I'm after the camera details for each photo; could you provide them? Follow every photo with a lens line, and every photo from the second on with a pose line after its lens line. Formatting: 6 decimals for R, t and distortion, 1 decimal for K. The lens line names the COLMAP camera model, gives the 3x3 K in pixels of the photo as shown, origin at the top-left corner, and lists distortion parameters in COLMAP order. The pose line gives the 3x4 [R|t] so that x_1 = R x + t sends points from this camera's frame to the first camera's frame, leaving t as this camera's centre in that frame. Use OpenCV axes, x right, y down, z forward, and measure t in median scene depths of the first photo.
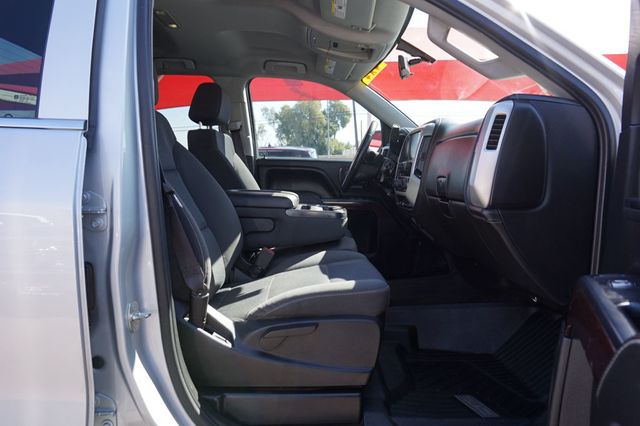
lens RADIAL K [[441.3, 0, 324.8], [0, 441.3, 211.7], [0, 0, 1]] dist [-0.028619, 0.029780]
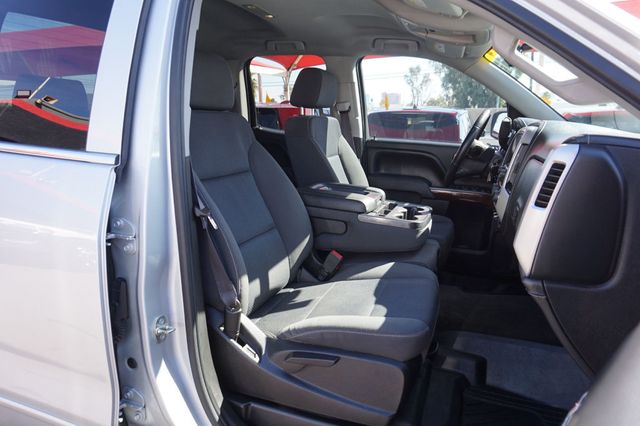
lens RADIAL K [[441.3, 0, 320.5], [0, 441.3, 214.0], [0, 0, 1]] dist [-0.028619, 0.029780]
pose [[0.931965, 0.098834, -0.348816, 0.192220], [-0.057815, 0.990328, 0.126130, -0.136923], [0.357908, -0.097381, 0.928665, 0.088016]]
